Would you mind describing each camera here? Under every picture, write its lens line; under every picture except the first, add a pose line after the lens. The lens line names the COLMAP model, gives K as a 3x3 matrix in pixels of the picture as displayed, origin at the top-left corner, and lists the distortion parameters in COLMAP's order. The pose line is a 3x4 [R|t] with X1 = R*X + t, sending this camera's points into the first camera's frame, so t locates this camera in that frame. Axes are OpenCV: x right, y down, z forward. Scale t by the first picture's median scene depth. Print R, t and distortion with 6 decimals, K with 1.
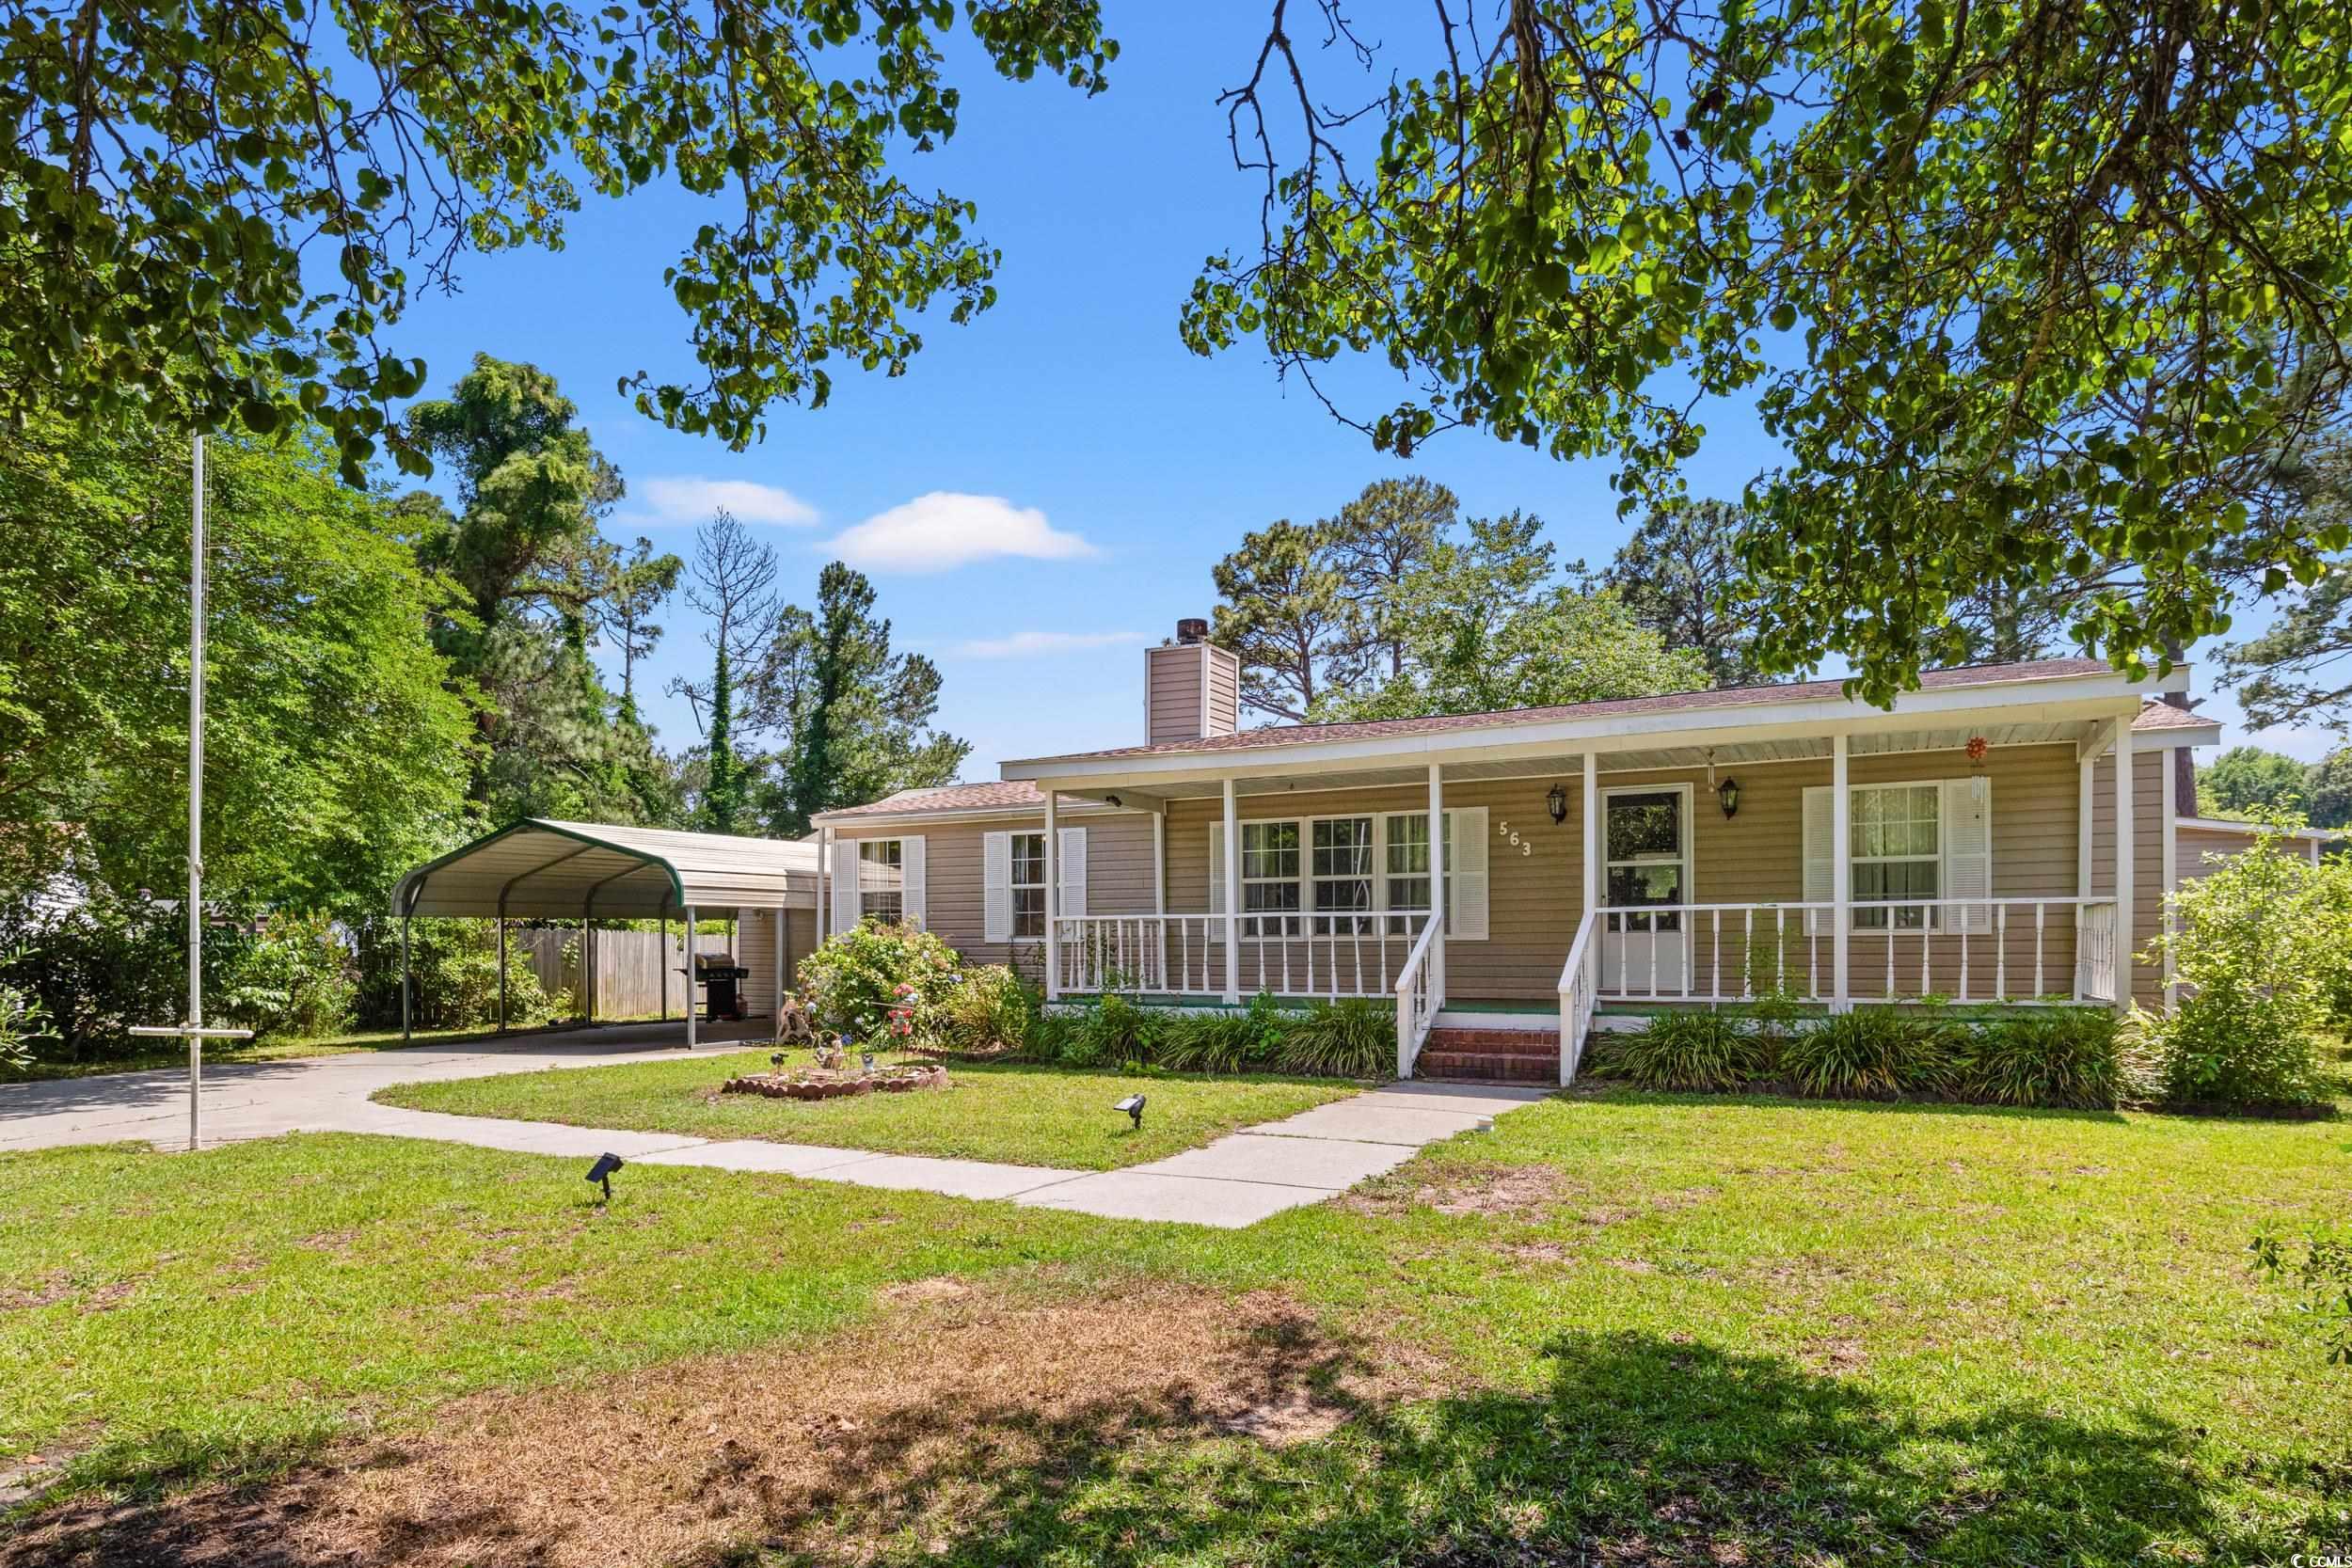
lens RADIAL K [[1337.3, 0, 1178.9], [0, 1337.3, 941.6], [0, 0, 1]] dist [-0.003048, -0.000181]
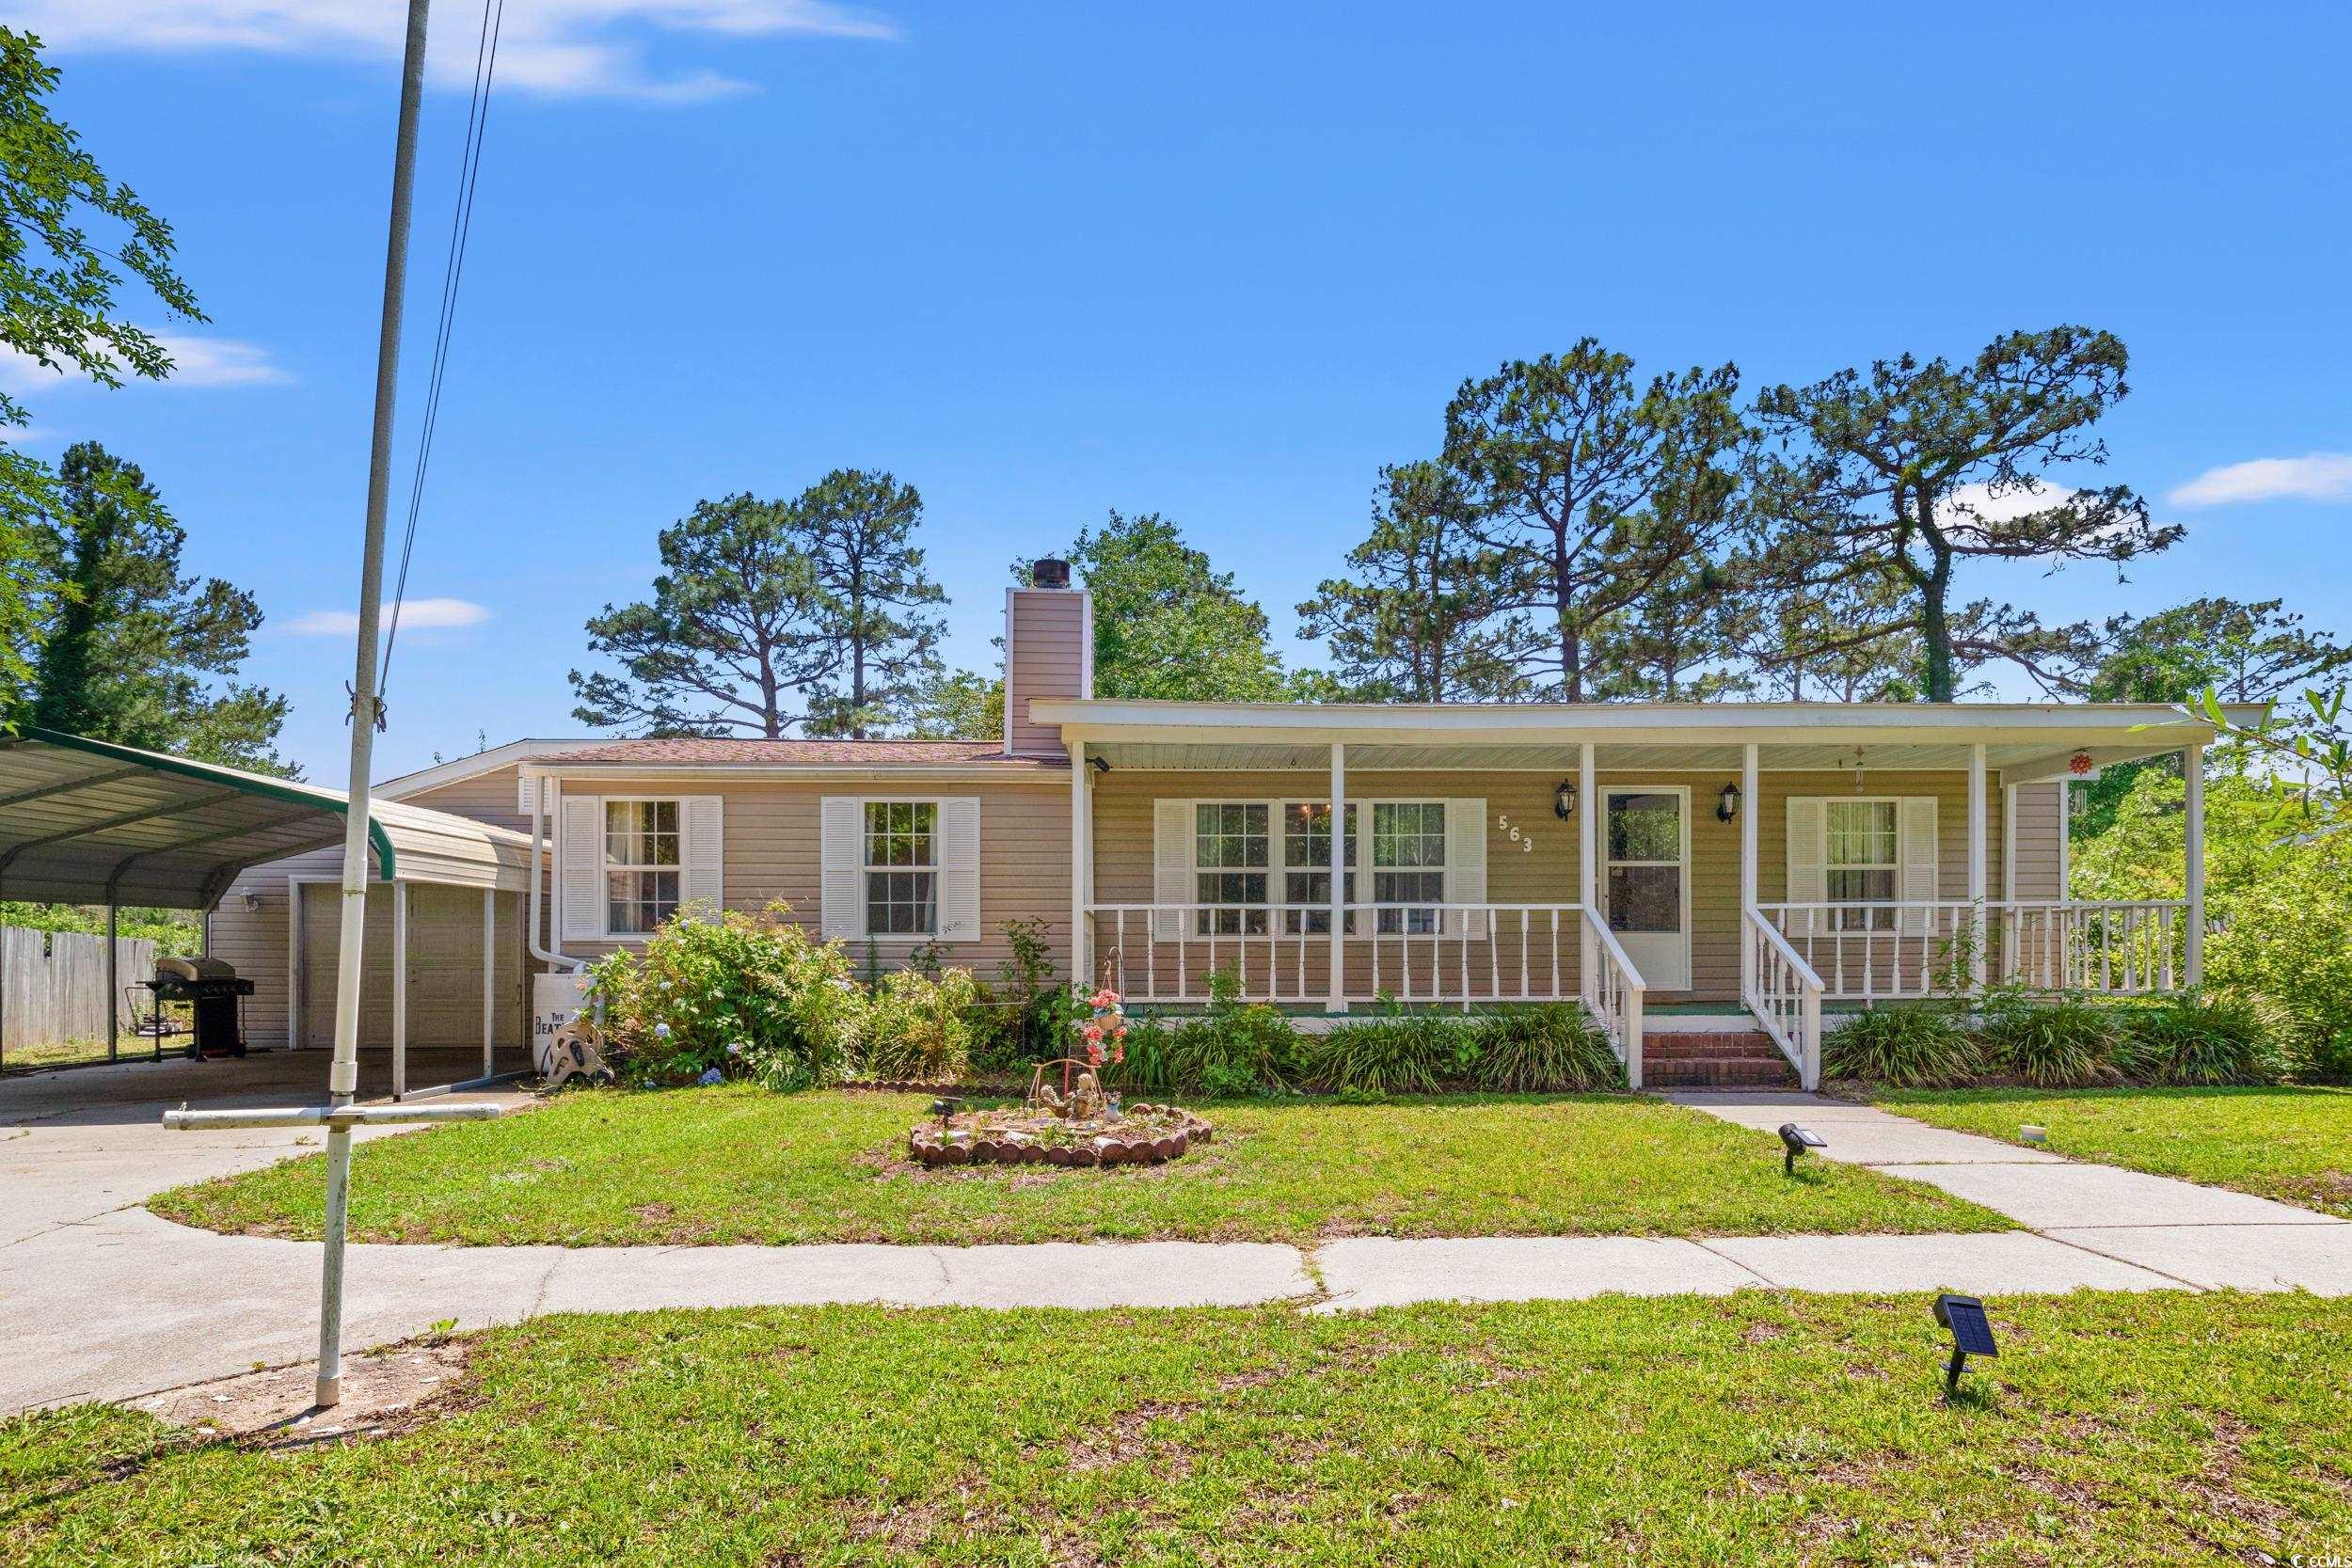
lens RADIAL K [[1293.6, 0, 1181.5], [0, 1293.6, 956.2], [0, 0, 1]] dist [-0.003352, -0.000079]
pose [[0.864161, 0.001417, 0.503213, -0.382301], [-0.001937, 0.999998, 0.000512, 0.009818], [-0.503212, -0.001417, 0.864162, 0.291199]]
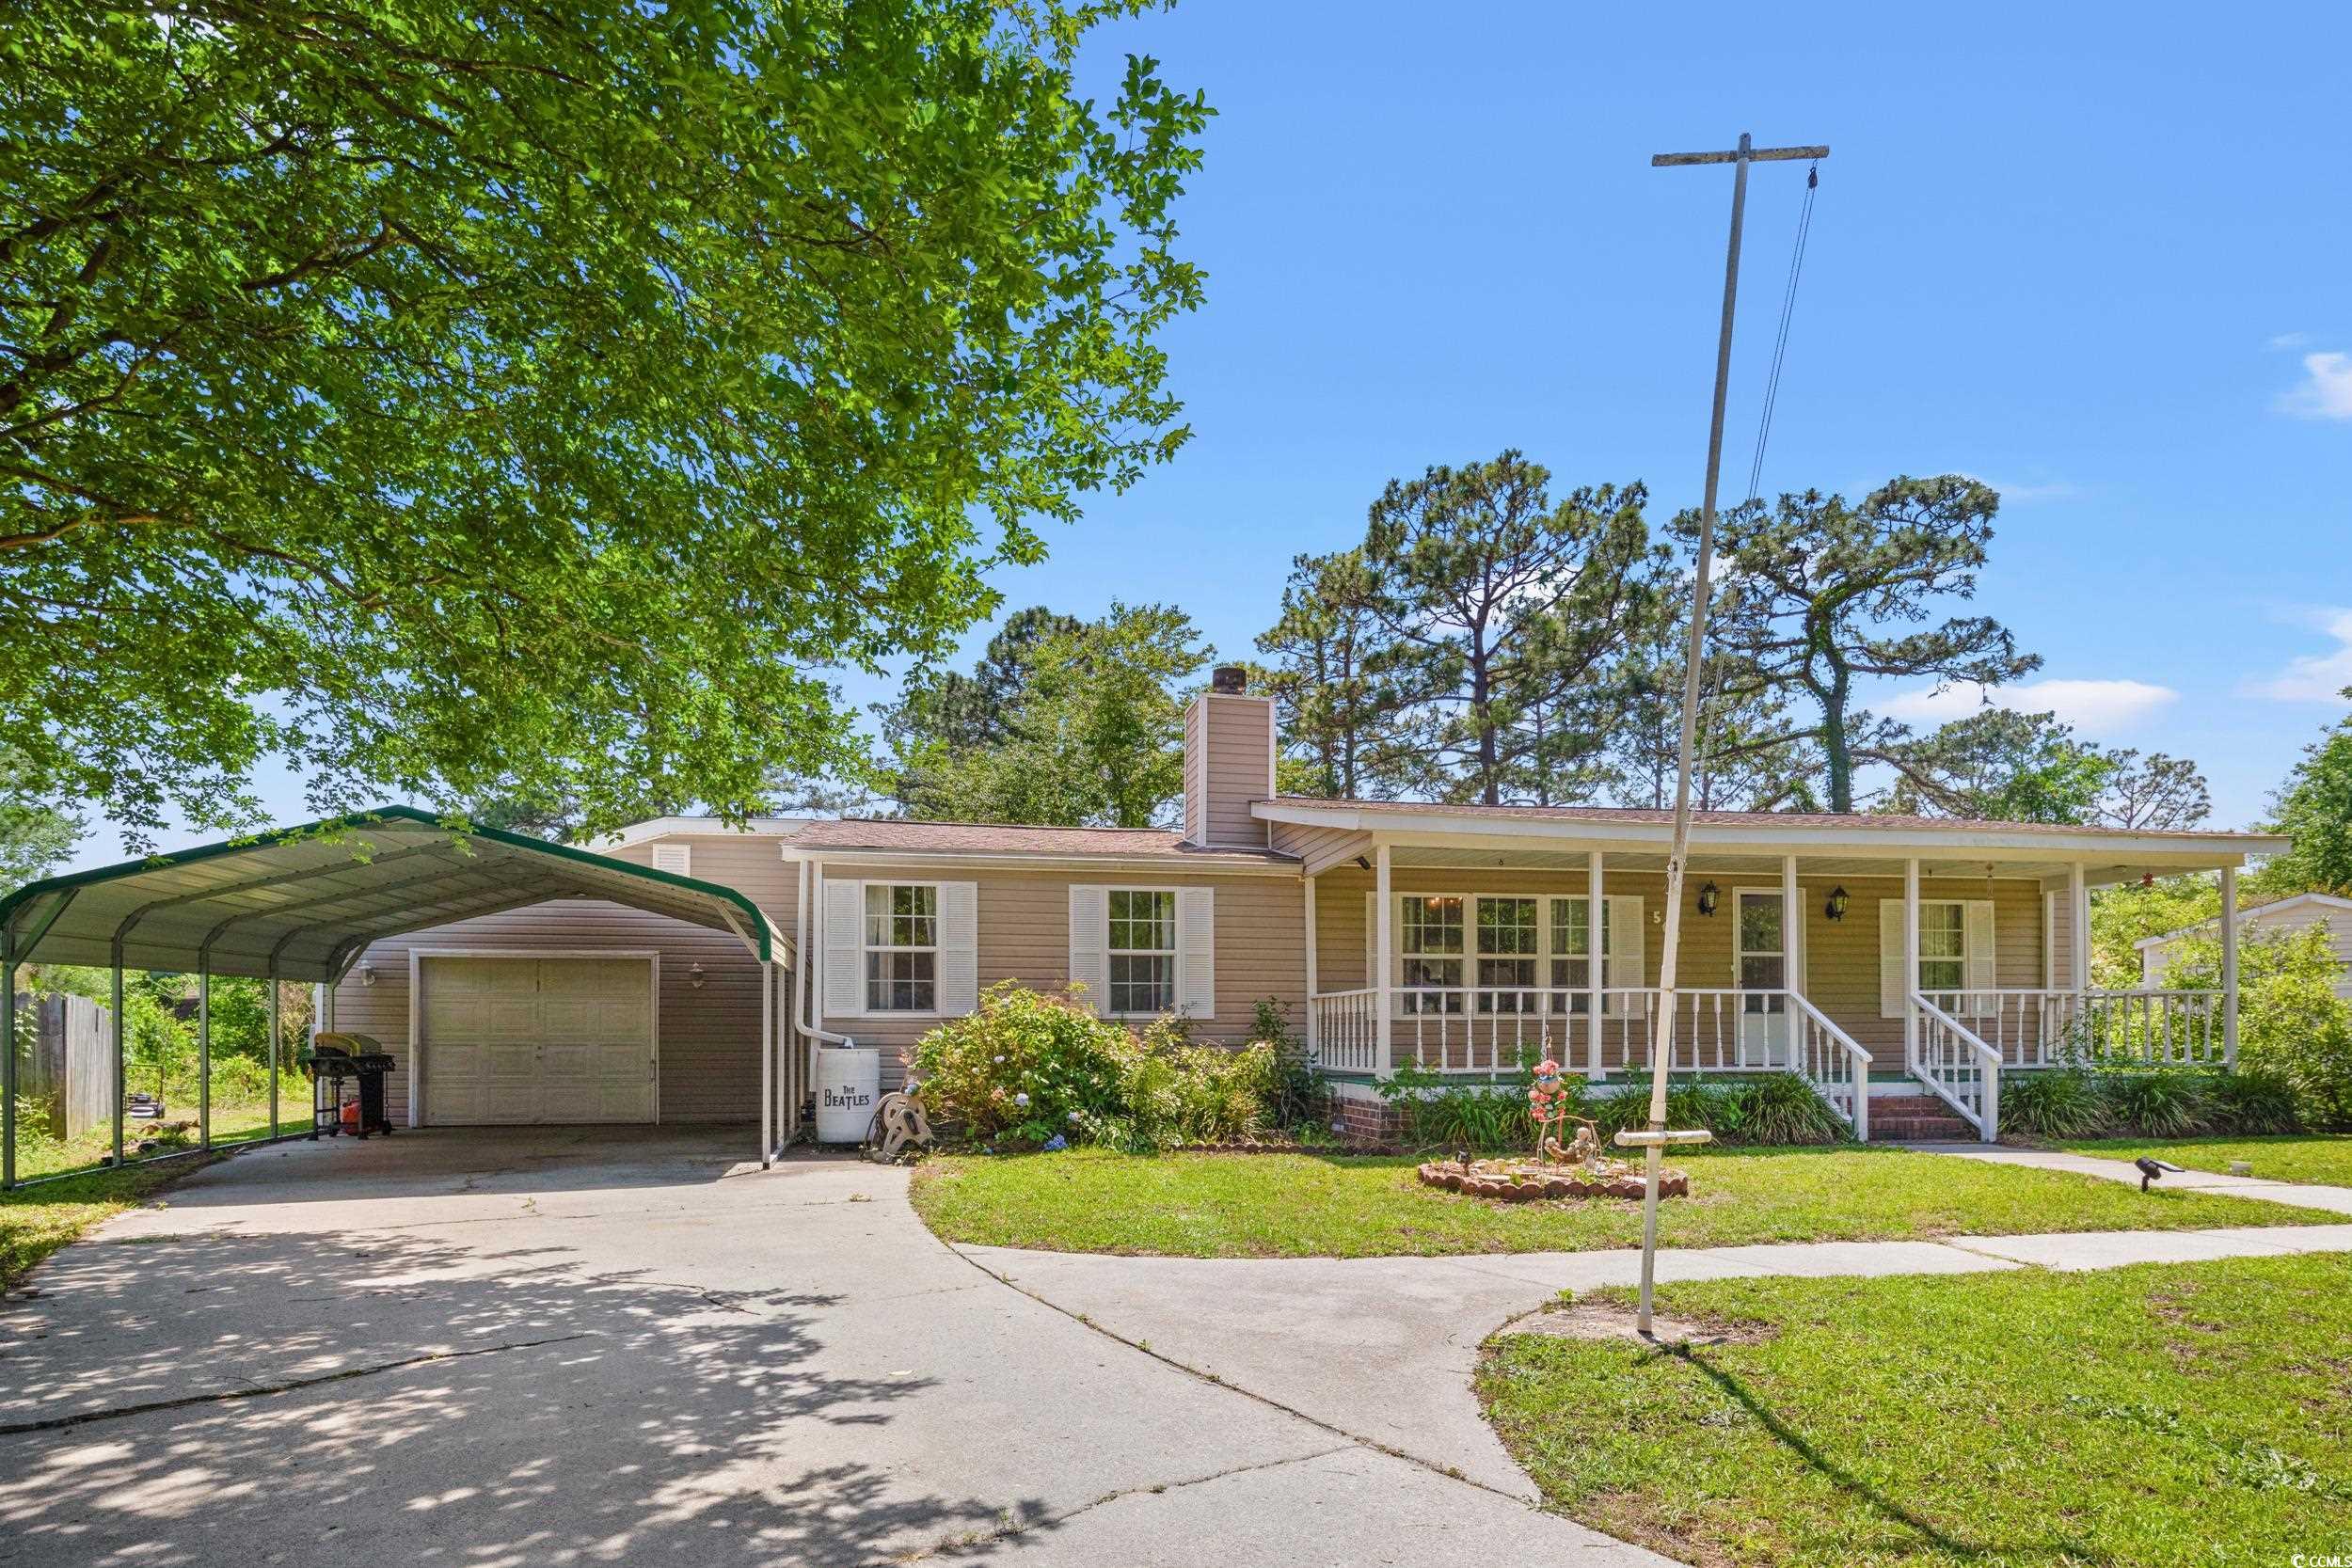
lens RADIAL K [[1343.8, 0, 1170.6], [0, 1343.8, 1012.7], [0, 0, 1]] dist [-0.002488, -0.000404]
pose [[0.778638, 0.011960, 0.627359, -0.692596], [-0.003140, 0.999880, -0.015165, 0.010891], [-0.627466, 0.009838, 0.778582, 0.359266]]
